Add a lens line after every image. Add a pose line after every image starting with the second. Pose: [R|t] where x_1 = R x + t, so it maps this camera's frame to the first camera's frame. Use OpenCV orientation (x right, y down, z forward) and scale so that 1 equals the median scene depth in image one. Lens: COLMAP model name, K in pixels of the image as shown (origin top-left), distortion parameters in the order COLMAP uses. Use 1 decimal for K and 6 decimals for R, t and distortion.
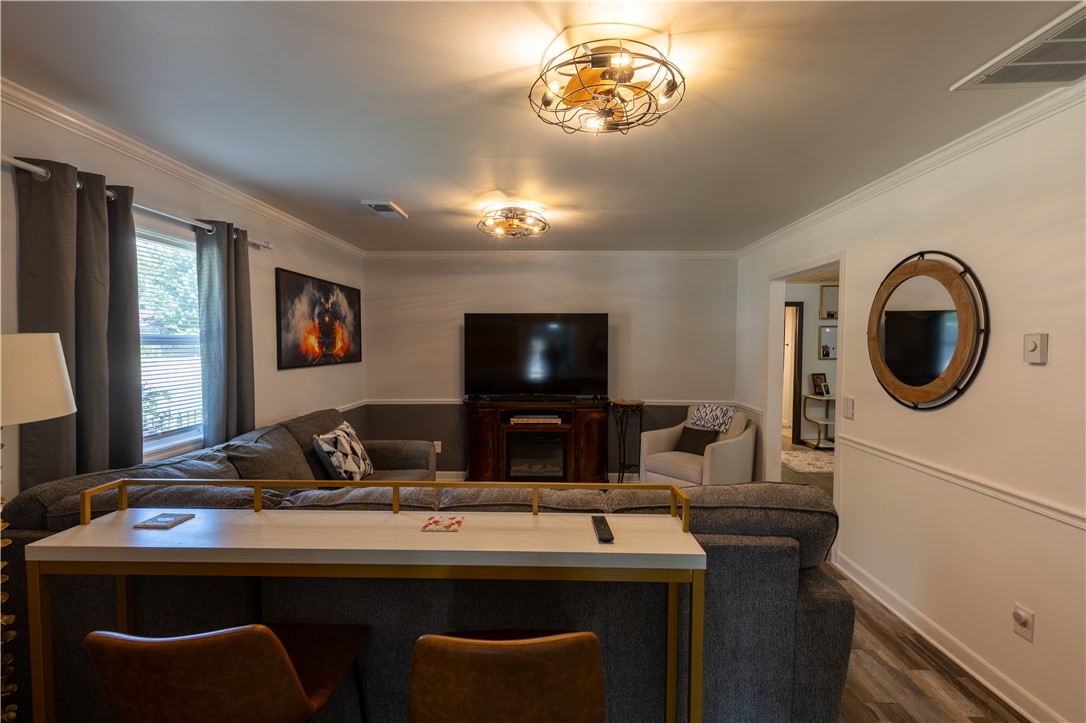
lens RADIAL K [[484.2, 0, 542.7], [0, 484.2, 365.2], [0, 0, 1]] dist [0.008405, -0.001143]
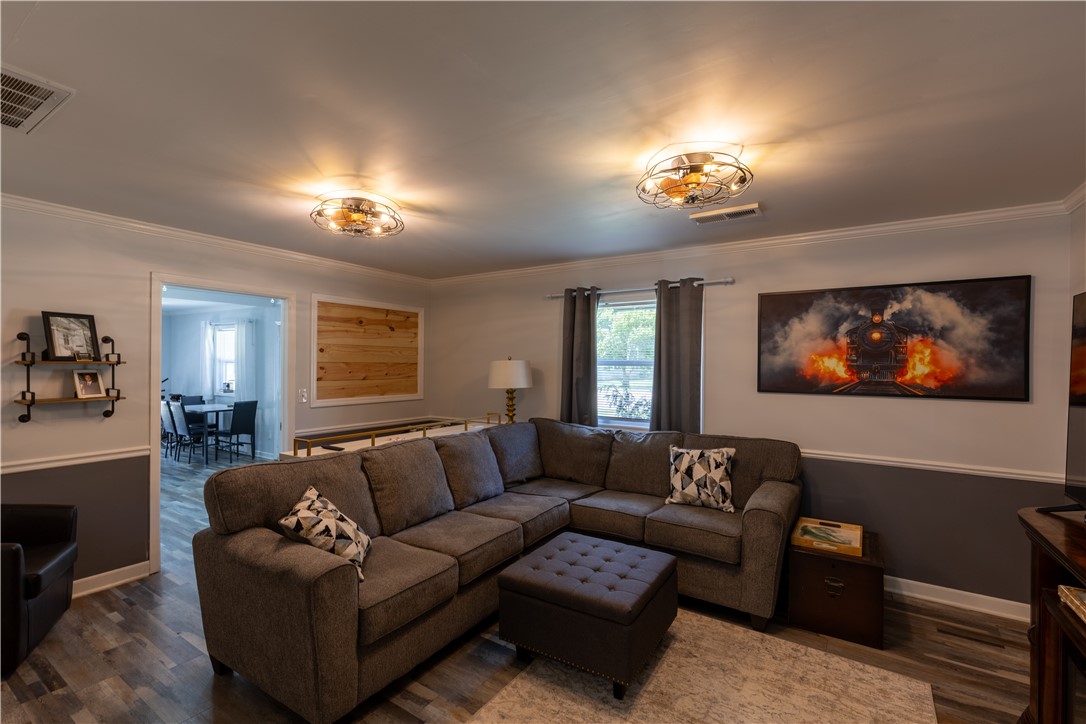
lens RADIAL K [[484.2, 0, 542.7], [0, 484.2, 365.7], [0, 0, 1]] dist [0.008405, -0.001143]
pose [[-0.529312, 0.000296, -0.848427, 0.563408], [-0.047438, 0.998425, 0.029944, -0.053777], [0.847100, 0.056097, -0.528464, 1.121934]]
